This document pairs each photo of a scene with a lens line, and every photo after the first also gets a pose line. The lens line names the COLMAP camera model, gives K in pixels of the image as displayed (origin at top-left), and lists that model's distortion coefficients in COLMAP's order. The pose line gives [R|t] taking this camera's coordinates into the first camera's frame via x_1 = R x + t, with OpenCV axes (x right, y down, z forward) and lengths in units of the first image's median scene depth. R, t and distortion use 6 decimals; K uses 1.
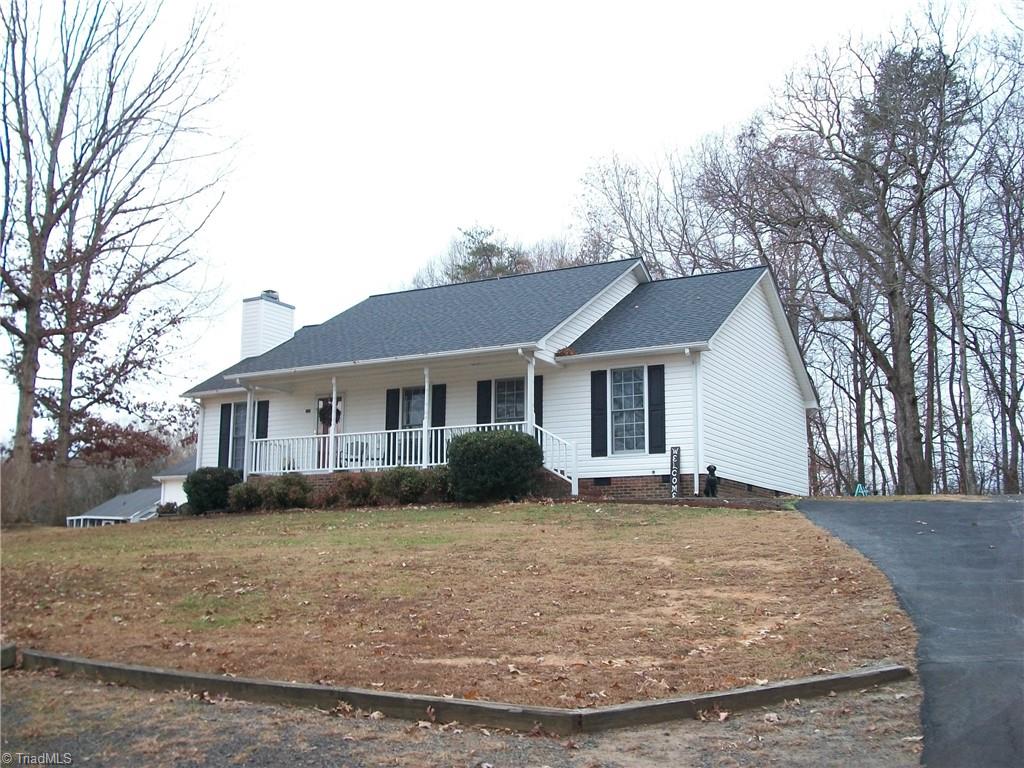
lens RADIAL K [[1073.0, 0, 512.0], [0, 1073.0, 384.0], [0, 0, 1]] dist [-0.166597, 0.150054]
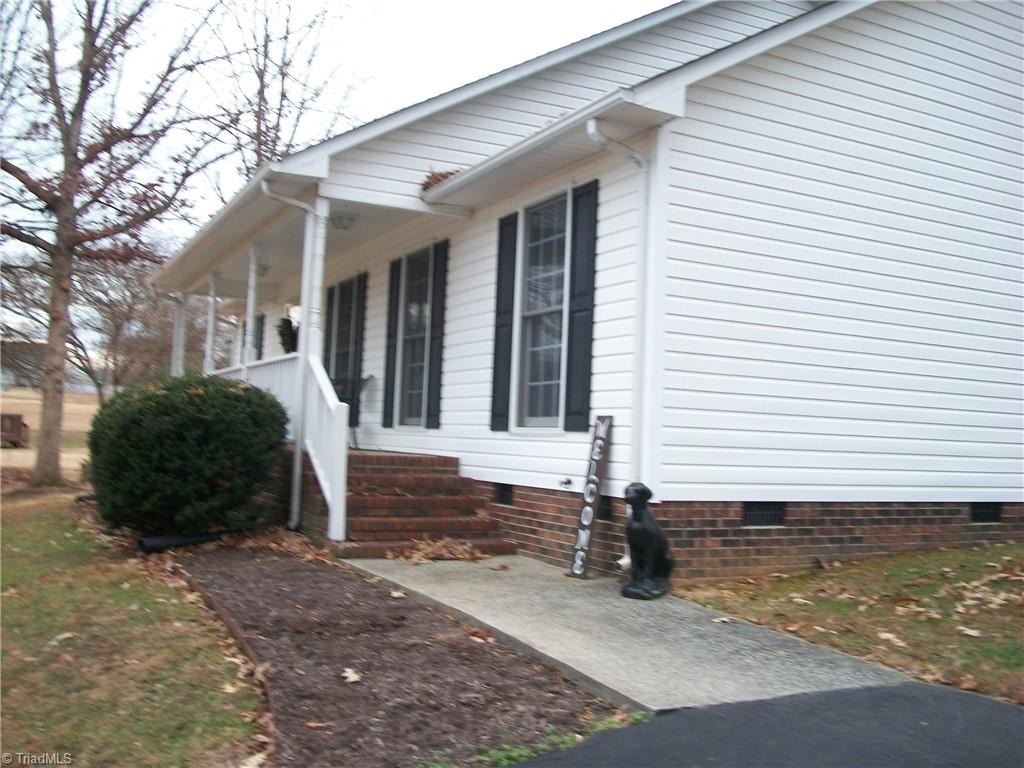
lens RADIAL K [[1073.0, 0, 512.0], [0, 1073.0, 384.0], [0, 0, 1]] dist [-0.166597, 0.150054]
pose [[0.814154, -0.006982, -0.580607, 0.324066], [0.064413, 0.994842, 0.078361, 0.019852], [0.577065, -0.101197, 0.810404, 0.697565]]
